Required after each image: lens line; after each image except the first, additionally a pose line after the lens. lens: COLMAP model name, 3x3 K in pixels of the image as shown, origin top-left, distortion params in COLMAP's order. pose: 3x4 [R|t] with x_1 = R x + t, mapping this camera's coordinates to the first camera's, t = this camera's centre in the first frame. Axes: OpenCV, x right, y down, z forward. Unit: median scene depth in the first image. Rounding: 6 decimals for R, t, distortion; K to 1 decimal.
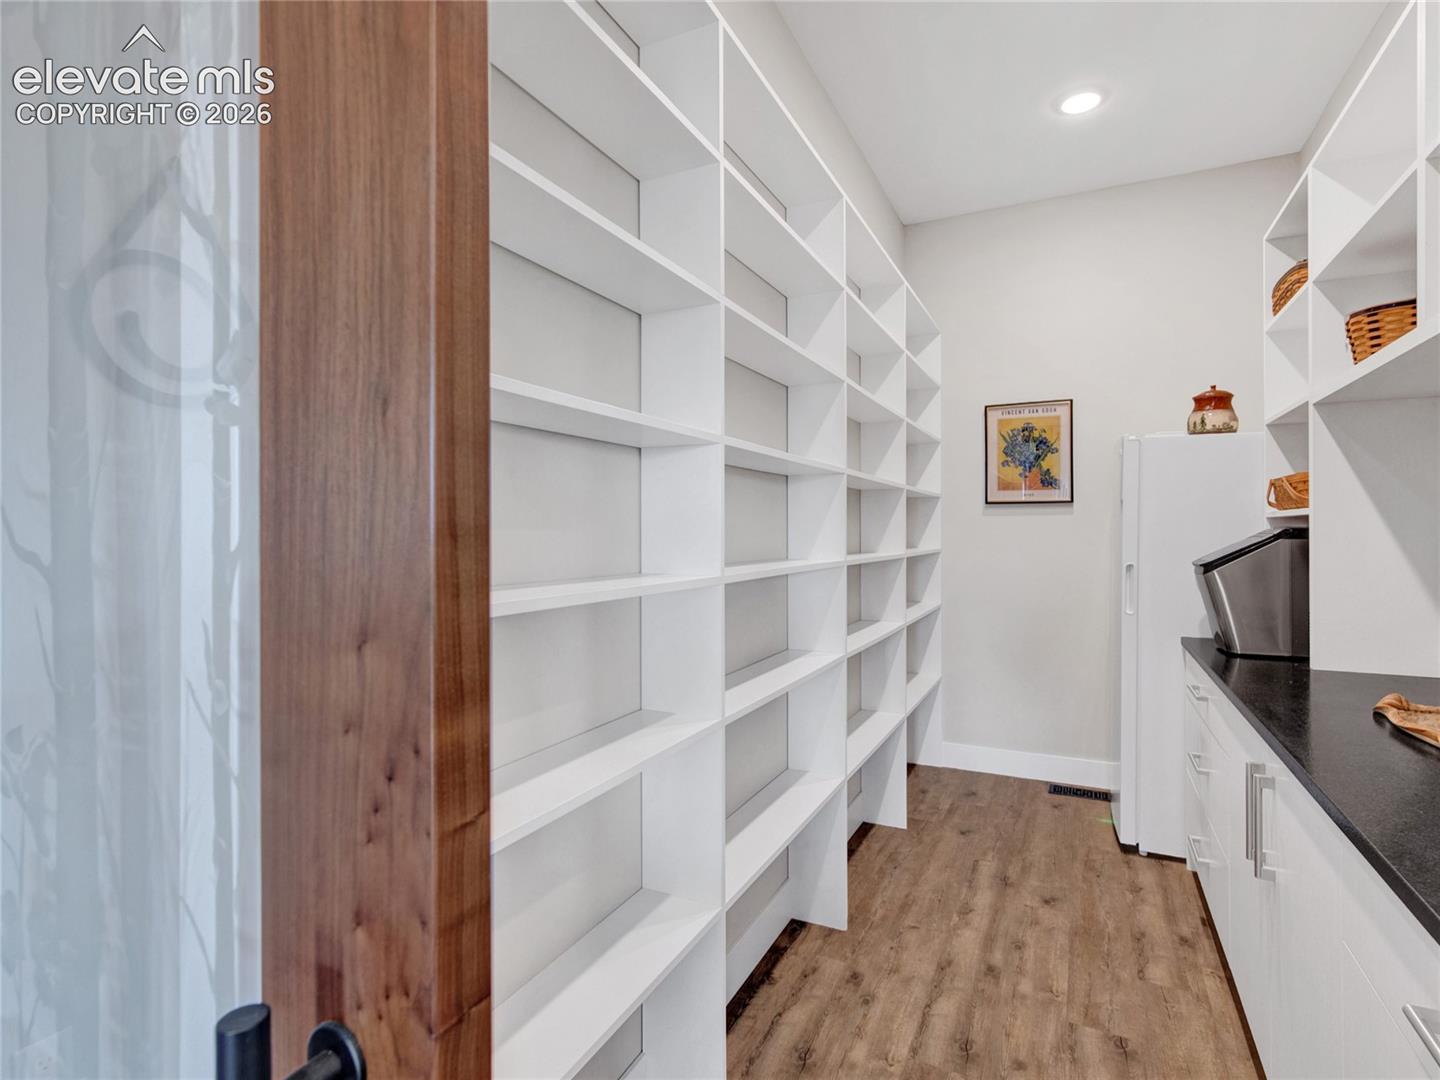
lens RADIAL K [[714.7, 0, 724.5], [0, 714.7, 537.9], [0, 0, 1]] dist [-0.004001, 0.000750]
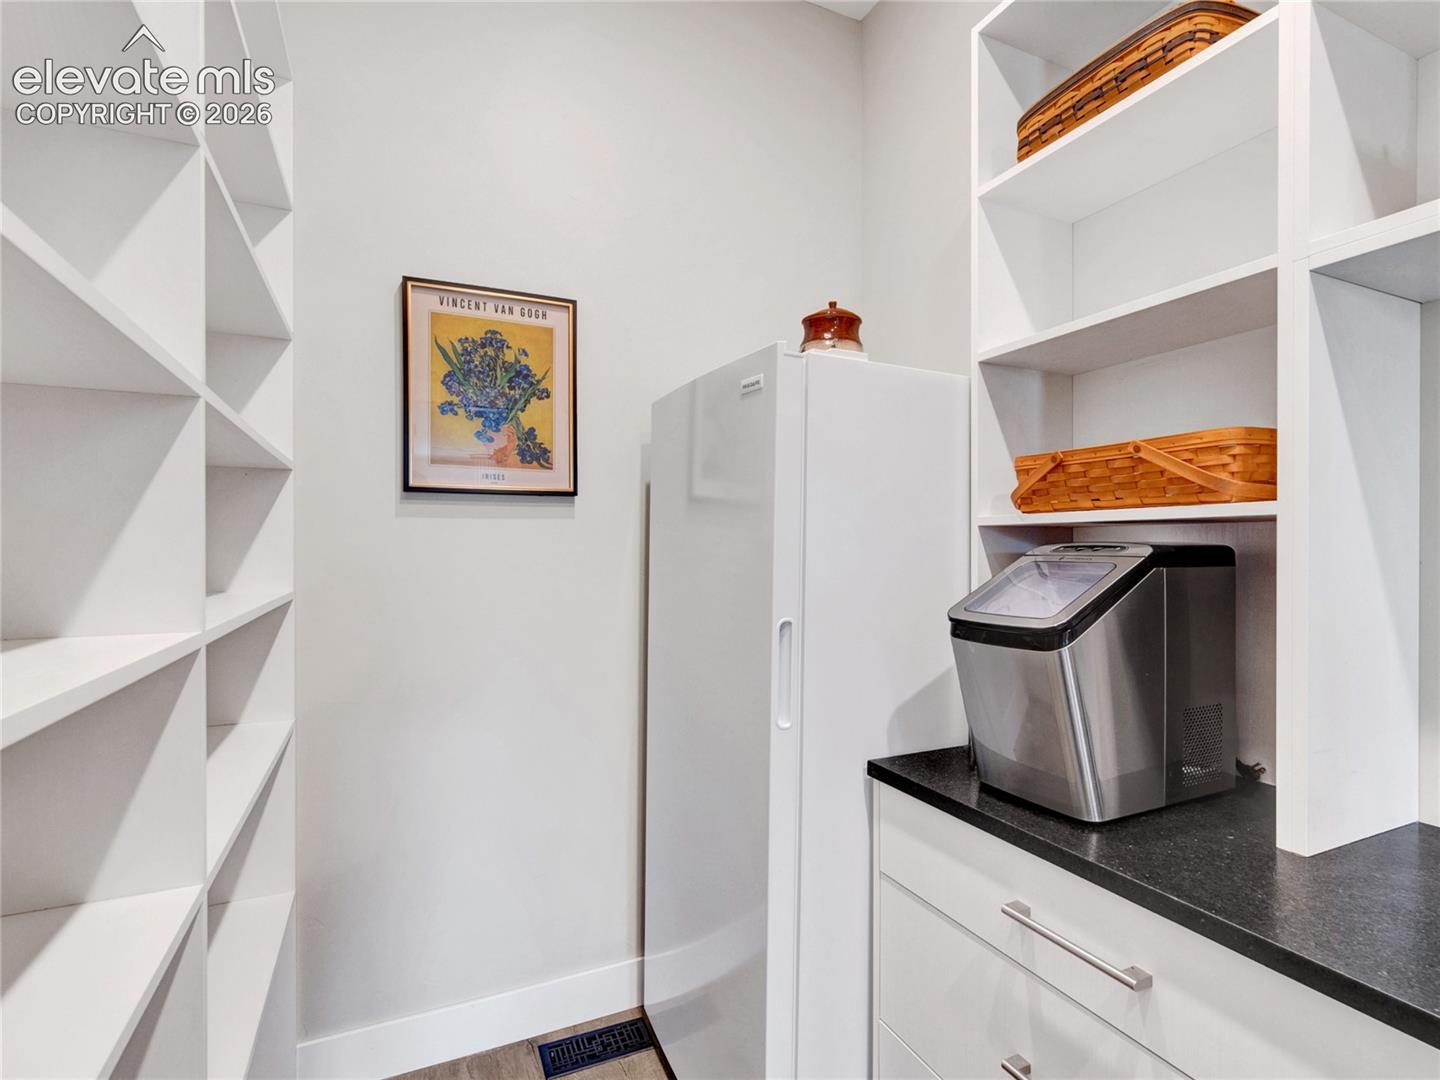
lens RADIAL K [[714.7, 0, 729.3], [0, 714.7, 552.3], [0, 0, 1]] dist [-0.004001, 0.000750]
pose [[0.619612, 0.000528, 0.784908, 0.139805], [0.004082, 0.999984, -0.003895, -0.005500], [-0.784898, 0.005618, 0.619600, 0.570793]]
